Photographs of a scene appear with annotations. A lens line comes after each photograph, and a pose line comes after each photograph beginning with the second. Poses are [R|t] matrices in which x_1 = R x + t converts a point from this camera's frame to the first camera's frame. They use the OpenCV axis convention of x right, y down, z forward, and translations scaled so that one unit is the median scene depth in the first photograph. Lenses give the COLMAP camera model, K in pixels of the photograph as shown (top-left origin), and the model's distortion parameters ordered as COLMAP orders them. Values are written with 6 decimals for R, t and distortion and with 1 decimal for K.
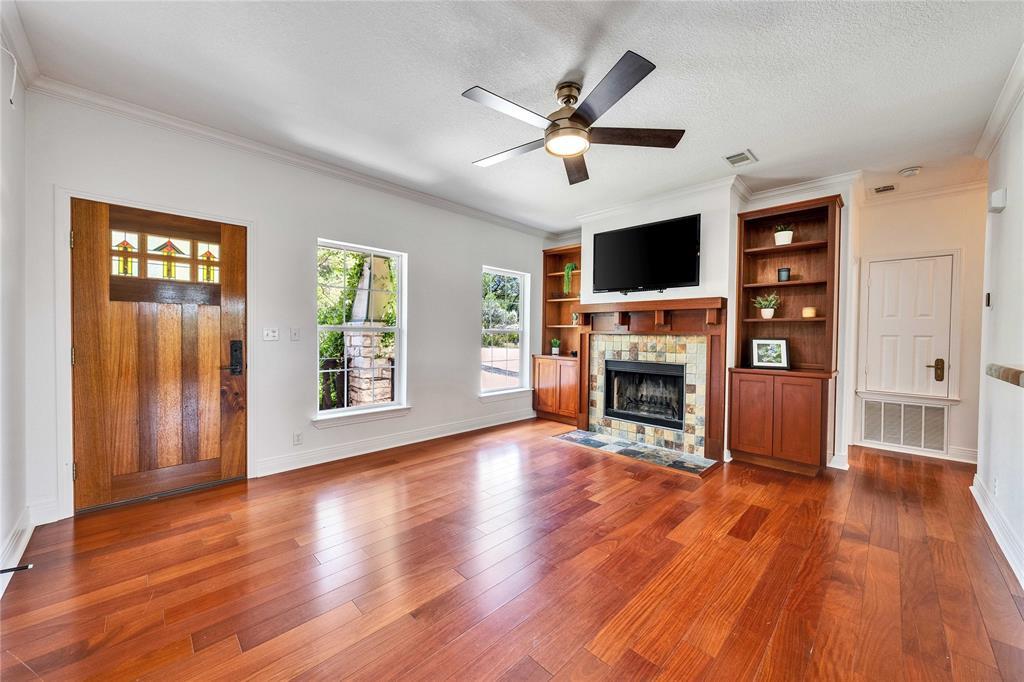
lens RADIAL K [[376.0, 0, 508.0], [0, 376.0, 338.9], [0, 0, 1]] dist [-0.000366, -0.000003]
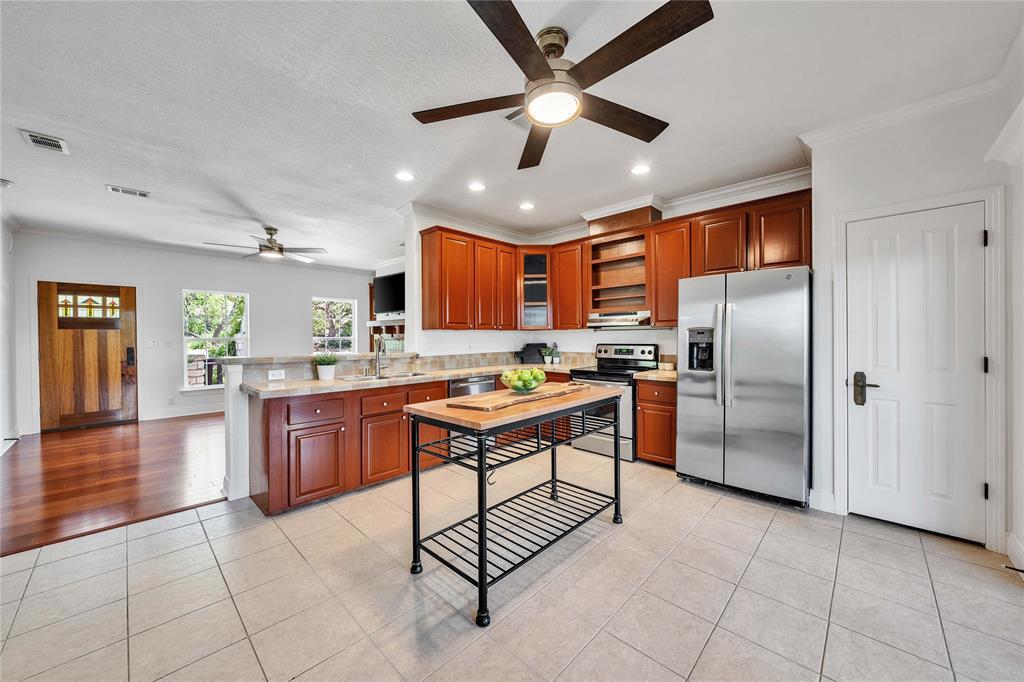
lens RADIAL K [[376.0, 0, 516.0], [0, 376.0, 339.4], [0, 0, 1]] dist [-0.000366, -0.000003]
pose [[0.999603, -0.016888, 0.022569, 1.290885], [0.016942, 0.999854, -0.002215, 0.001200], [-0.022529, 0.002596, 0.999743, -1.026173]]
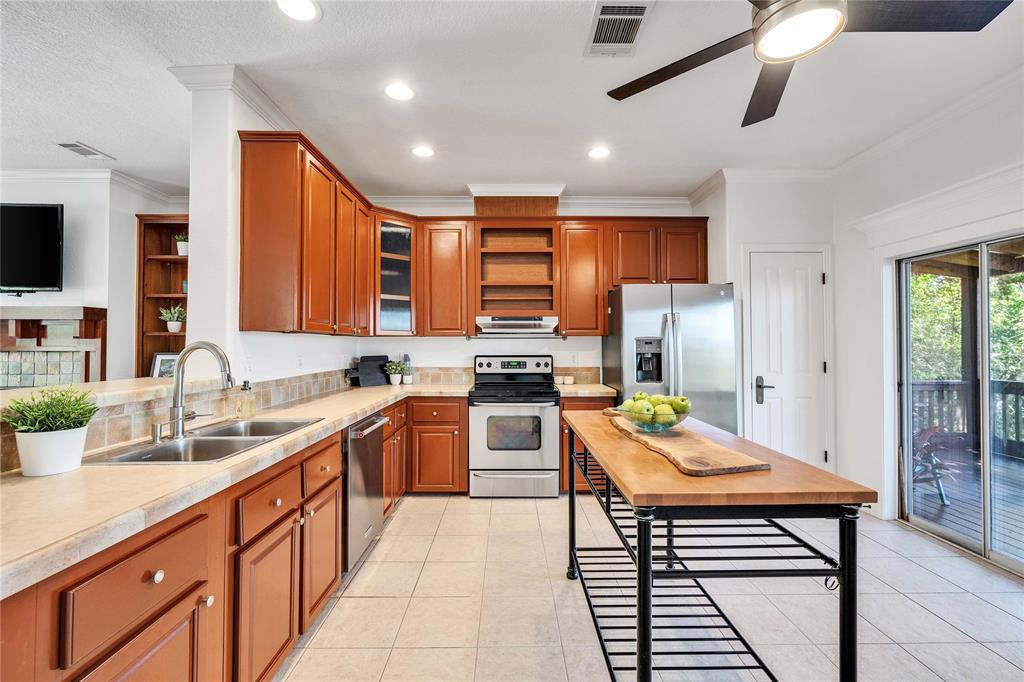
lens RADIAL K [[423.7, 0, 512.7], [0, 423.7, 340.2], [0, 0, 1]] dist [0.000372, 0.000012]
pose [[0.701334, -0.003443, 0.712825, 0.702291], [0.015709, 0.999820, -0.010627, -0.013048], [-0.712660, 0.018650, 0.701262, -0.450586]]
